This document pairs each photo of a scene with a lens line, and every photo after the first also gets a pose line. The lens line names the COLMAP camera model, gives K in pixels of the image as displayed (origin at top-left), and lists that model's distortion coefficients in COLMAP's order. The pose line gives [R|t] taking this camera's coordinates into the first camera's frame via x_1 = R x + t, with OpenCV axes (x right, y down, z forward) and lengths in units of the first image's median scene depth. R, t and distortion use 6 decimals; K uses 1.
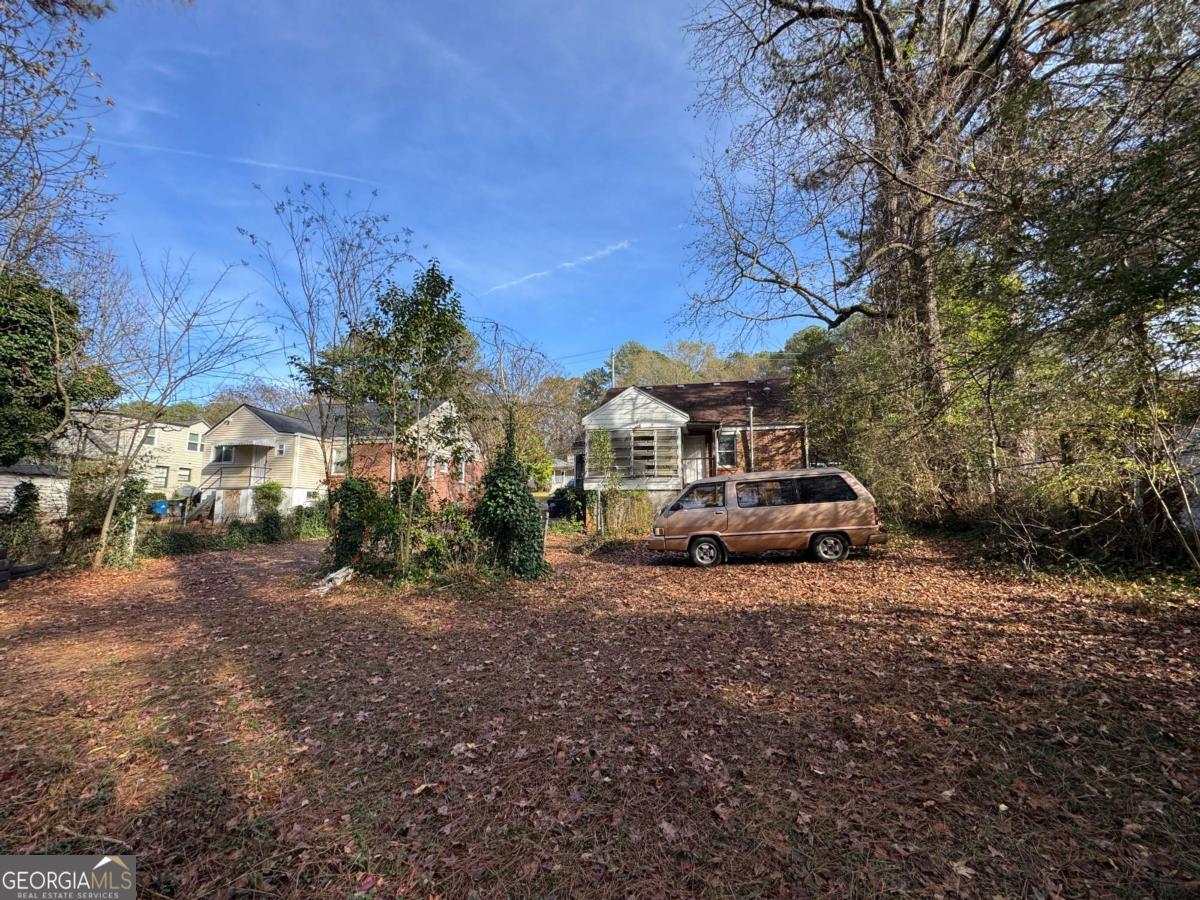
lens RADIAL K [[479.2, 0, 600.9], [0, 479.2, 449.6], [0, 0, 1]] dist [-0.001453, -0.000207]
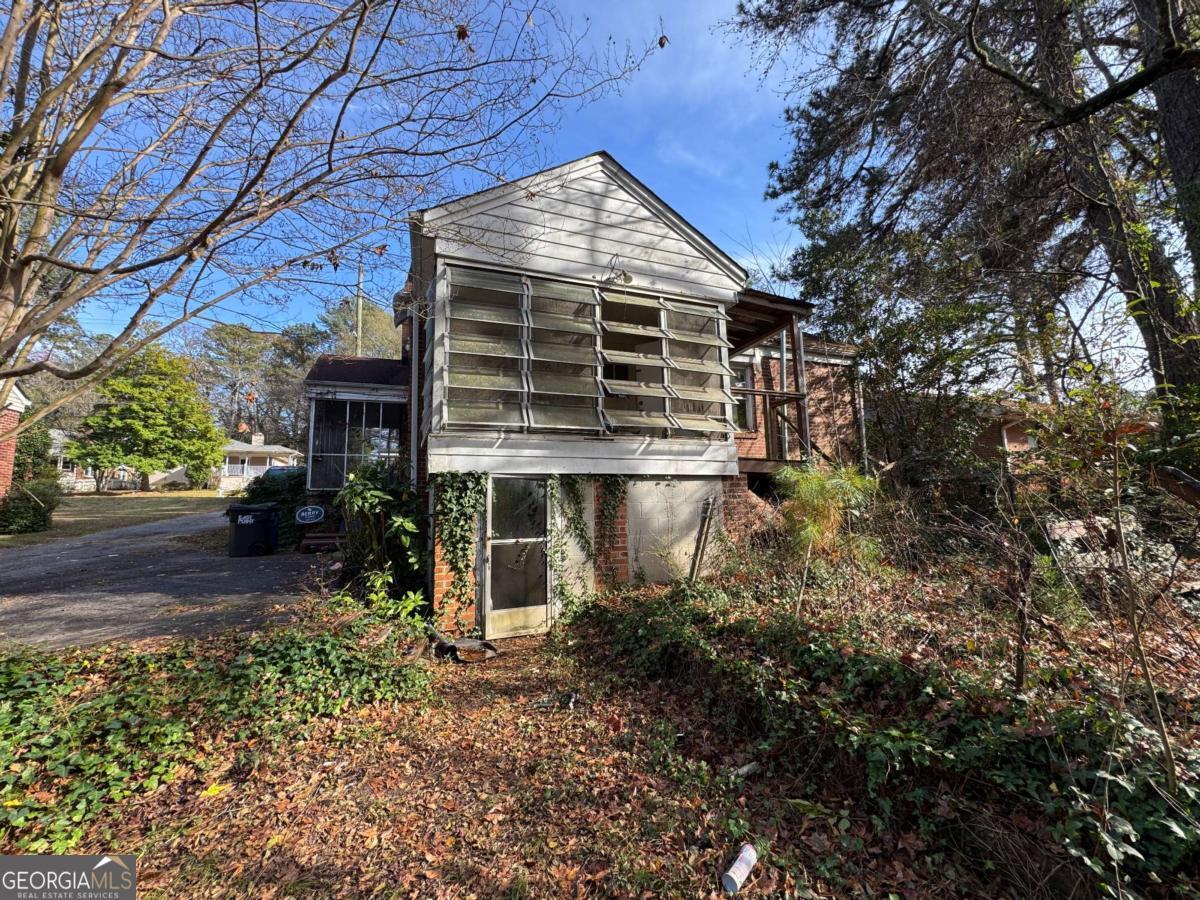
lens RADIAL K [[478.6, 0, 600.0], [0, 478.6, 450.0], [0, 0, 1]] dist [-0.002644, -0.000252]
pose [[0.838390, 0.050715, 0.542706, -0.097186], [-0.050929, 0.998595, -0.014640, 0.071139], [-0.542686, -0.015365, 0.839795, 0.727510]]
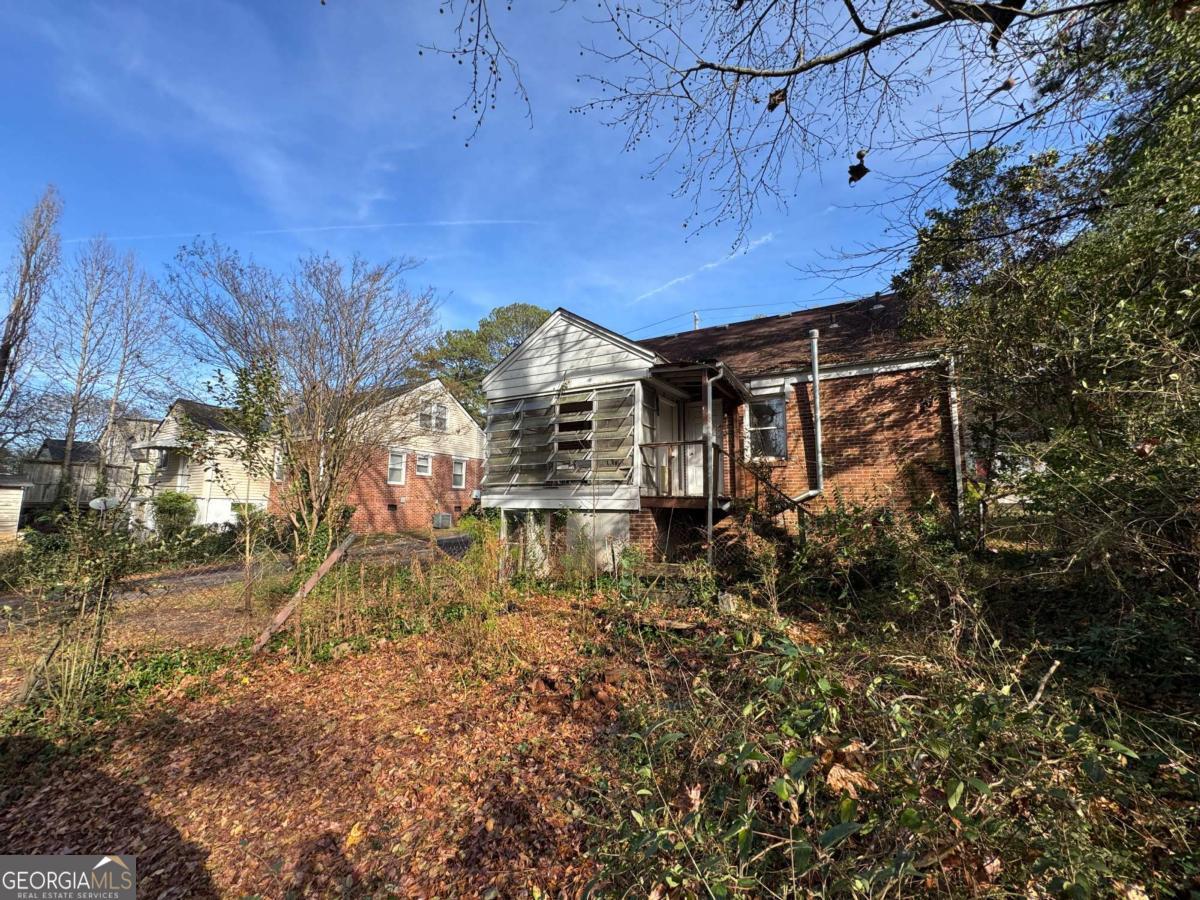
lens RADIAL K [[479.2, 0, 600.9], [0, 479.2, 449.6], [0, 0, 1]] dist [-0.001453, -0.000207]
pose [[0.952726, -0.029483, -0.302397, 0.265036], [0.029621, 0.999553, -0.004131, 0.023756], [0.302383, -0.005022, 0.953173, 0.515265]]
